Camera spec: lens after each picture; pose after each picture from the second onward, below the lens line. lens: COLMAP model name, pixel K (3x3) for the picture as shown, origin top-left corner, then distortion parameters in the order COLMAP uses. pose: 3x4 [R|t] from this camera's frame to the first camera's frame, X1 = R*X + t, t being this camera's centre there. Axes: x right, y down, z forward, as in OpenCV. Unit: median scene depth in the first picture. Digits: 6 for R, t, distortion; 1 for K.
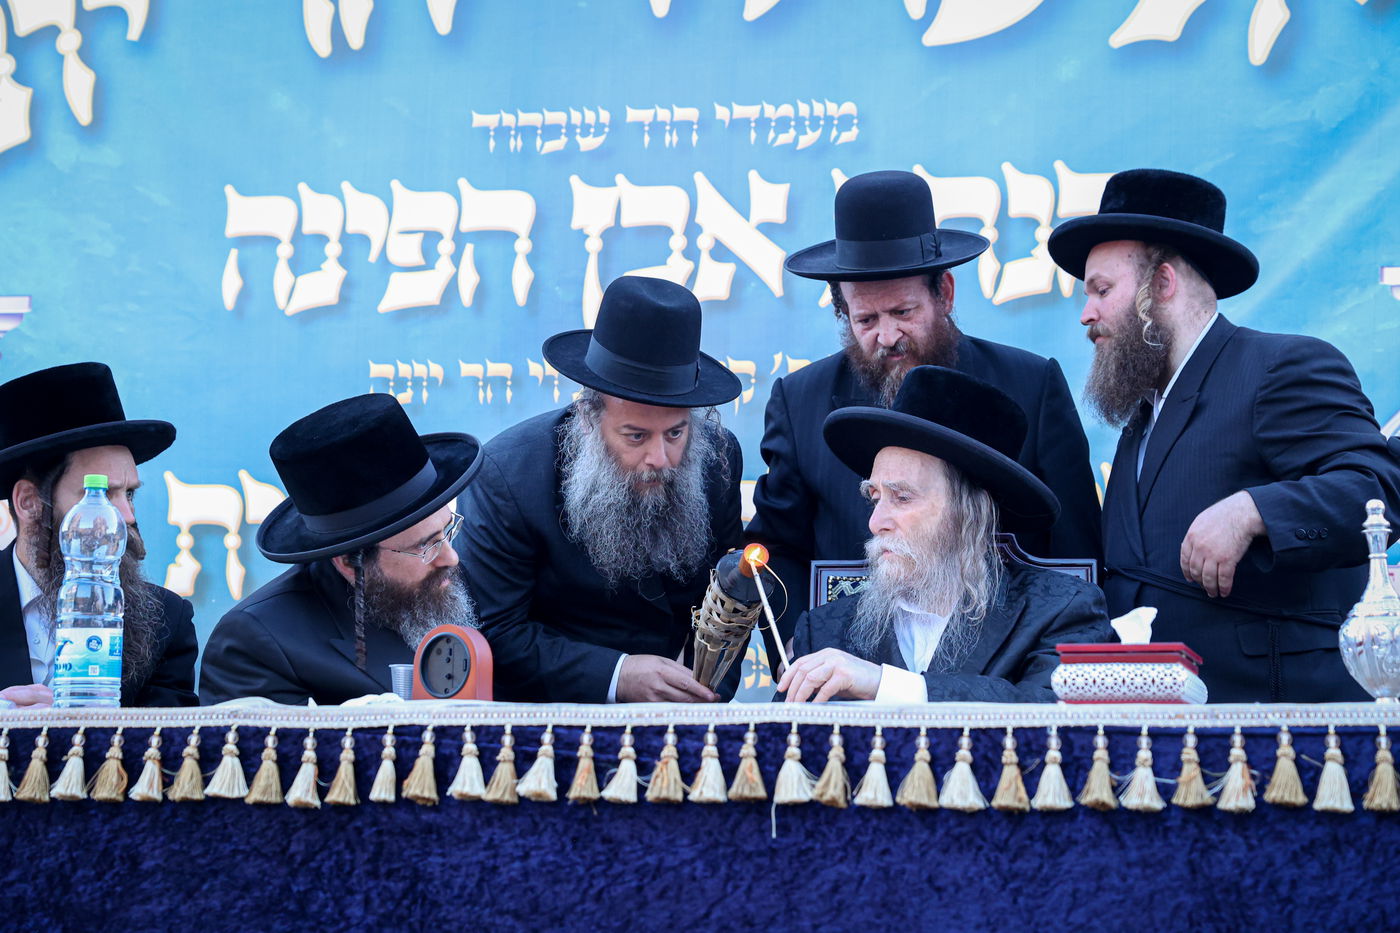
lens RADIAL K [[2693.7, 0, 724.9], [0, 2693.7, 497.8], [0, 0, 1]] dist [0.248088, 0.000000]
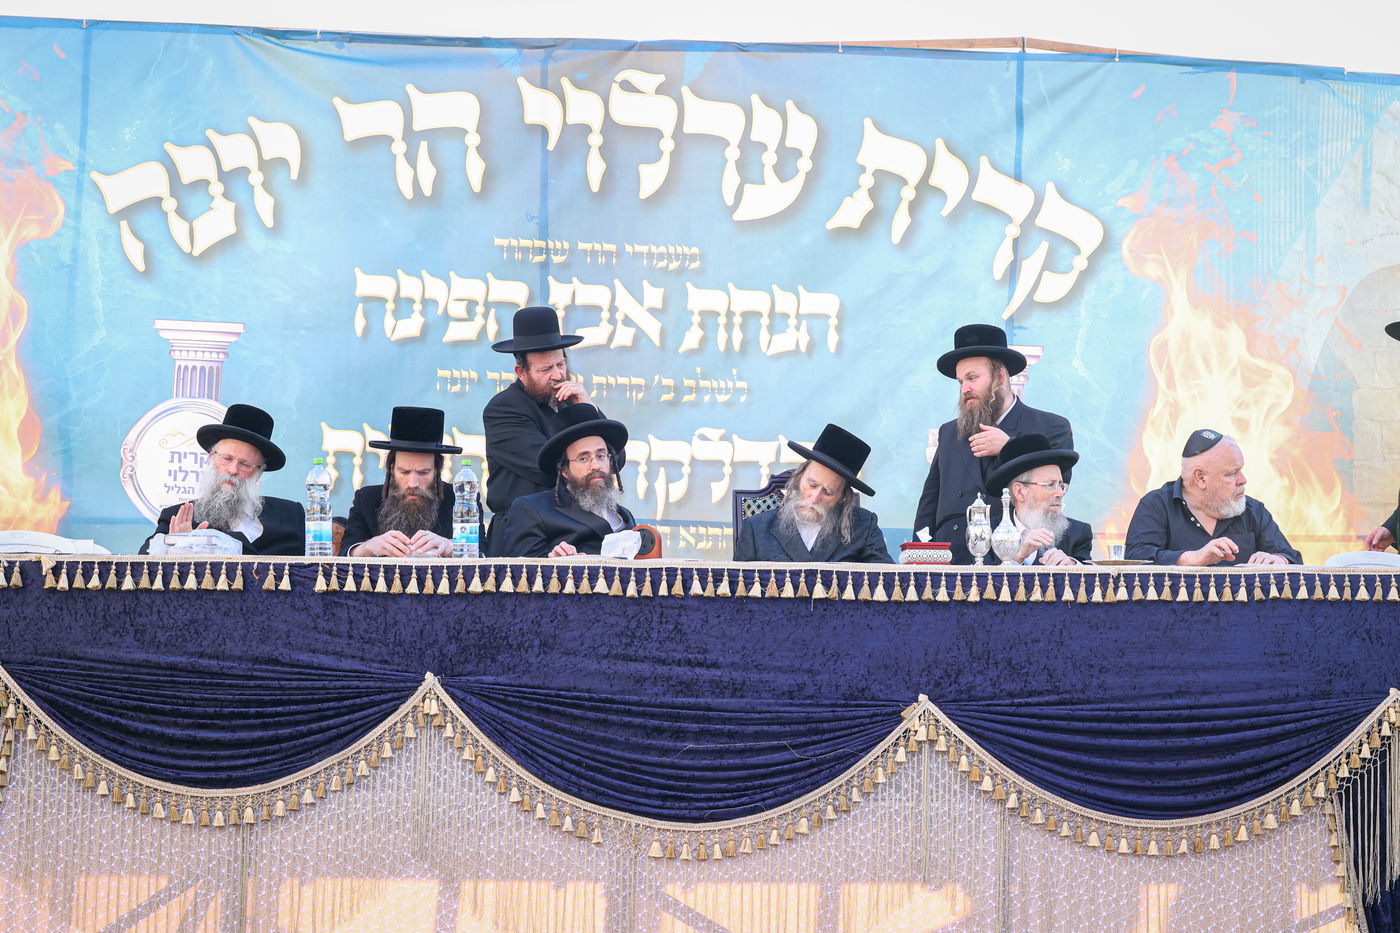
lens RADIAL K [[3203.8, 0, 724.9], [0, 3203.8, 494.7], [0, 0, 1]] dist [0.454034, 0.000000]
pose [[0.961509, 0.020568, 0.274002, -0.954201], [-0.039541, 0.997173, 0.063902, -0.196797], [-0.271913, -0.072276, 0.959604, -2.092740]]
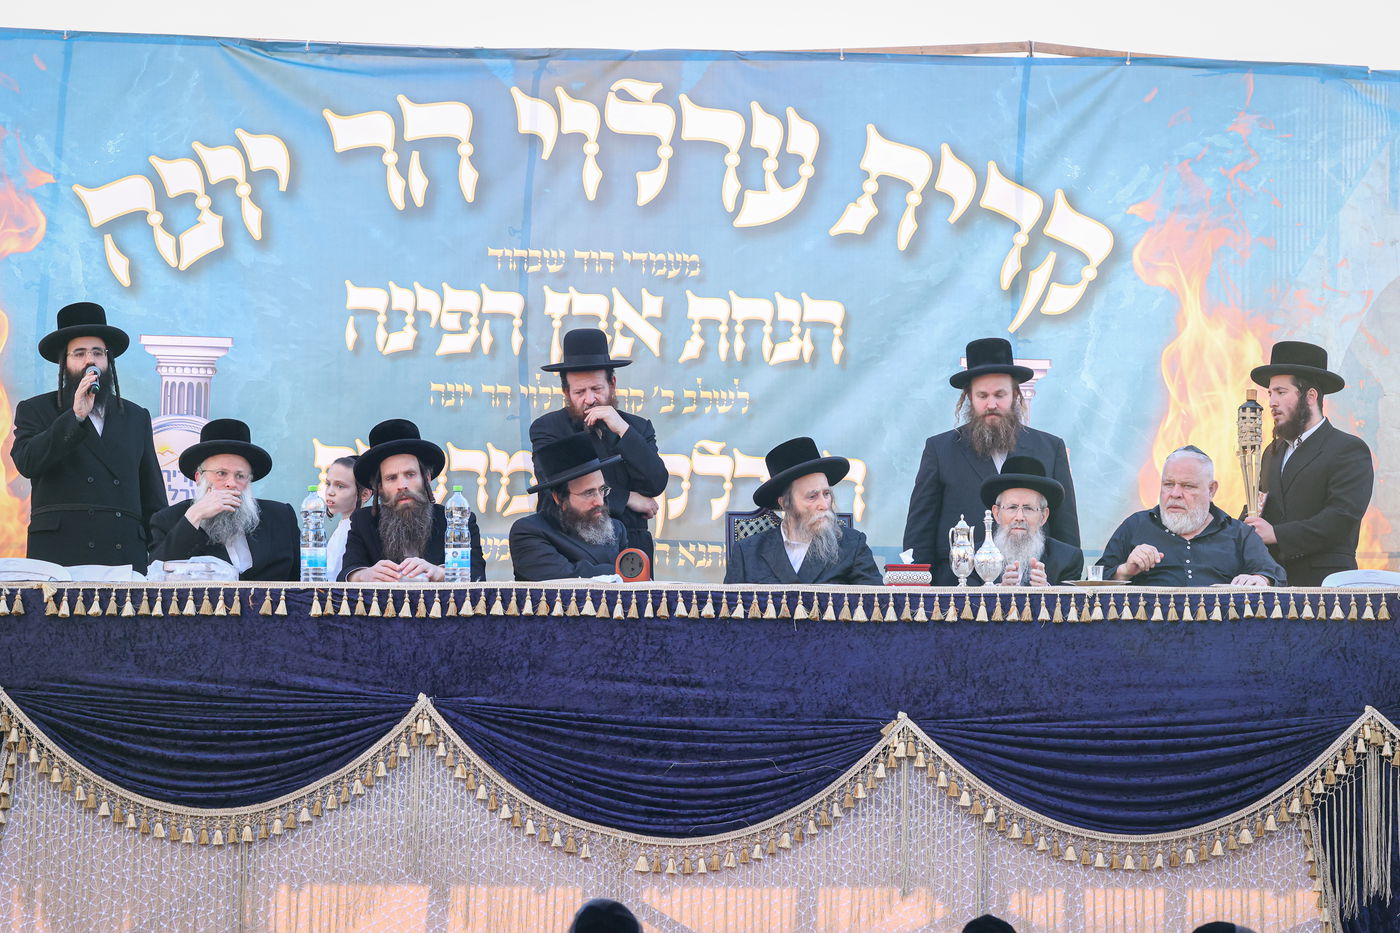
lens RADIAL K [[4479.4, 0, 727.7], [0, 4479.4, 476.9], [0, 0, 1]] dist [1.204390, 0.000000]
pose [[0.968910, 0.012833, 0.247081, -1.198816], [-0.031412, 0.996953, 0.071401, -0.366268], [-0.245412, -0.076942, 0.966361, -3.486546]]
